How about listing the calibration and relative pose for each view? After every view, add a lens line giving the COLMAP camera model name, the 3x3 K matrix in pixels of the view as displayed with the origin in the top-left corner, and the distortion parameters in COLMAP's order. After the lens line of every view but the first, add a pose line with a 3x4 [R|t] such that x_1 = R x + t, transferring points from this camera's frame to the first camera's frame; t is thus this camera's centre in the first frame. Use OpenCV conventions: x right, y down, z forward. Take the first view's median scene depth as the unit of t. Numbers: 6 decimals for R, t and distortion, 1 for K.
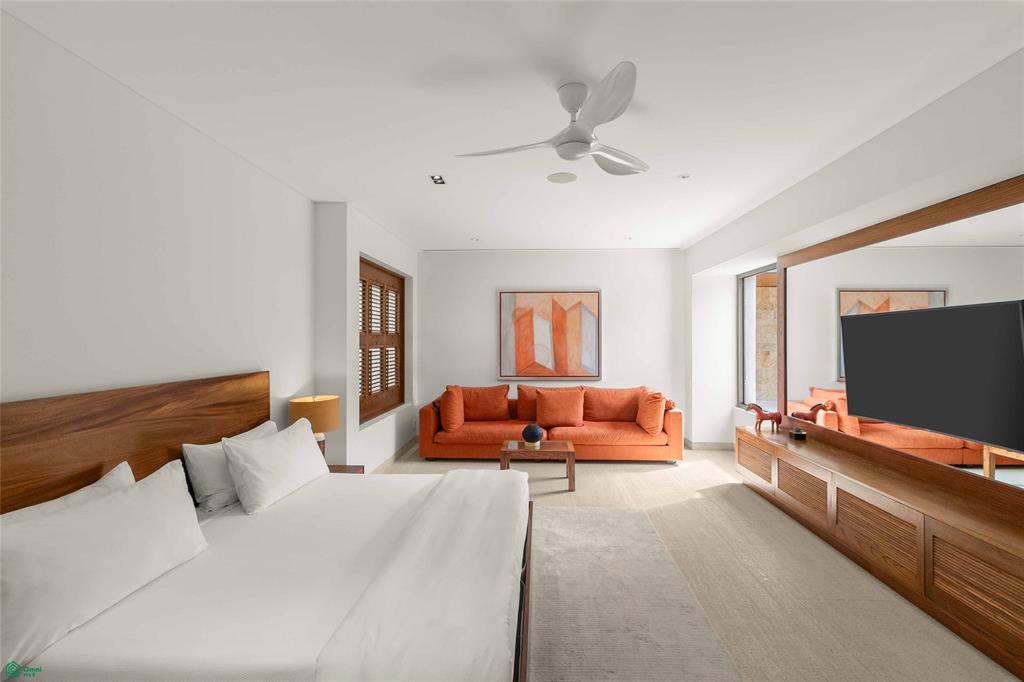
lens RADIAL K [[470.9, 0, 513.0], [0, 470.9, 343.8], [0, 0, 1]] dist [-0.002382, 0.000517]
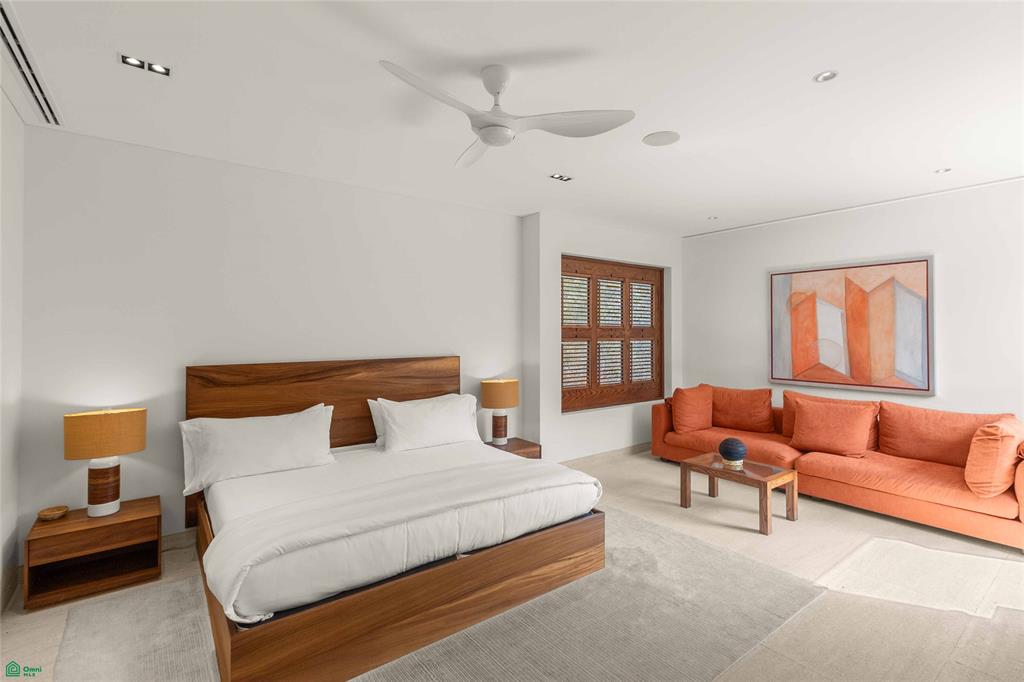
lens RADIAL K [[470.9, 0, 512.1], [0, 470.9, 331.8], [0, 0, 1]] dist [-0.002382, 0.000517]
pose [[0.643870, 0.002365, -0.765131, 0.320368], [-0.009486, 0.999943, -0.004892, -0.002868], [0.765076, 0.010408, 0.643855, 0.145160]]
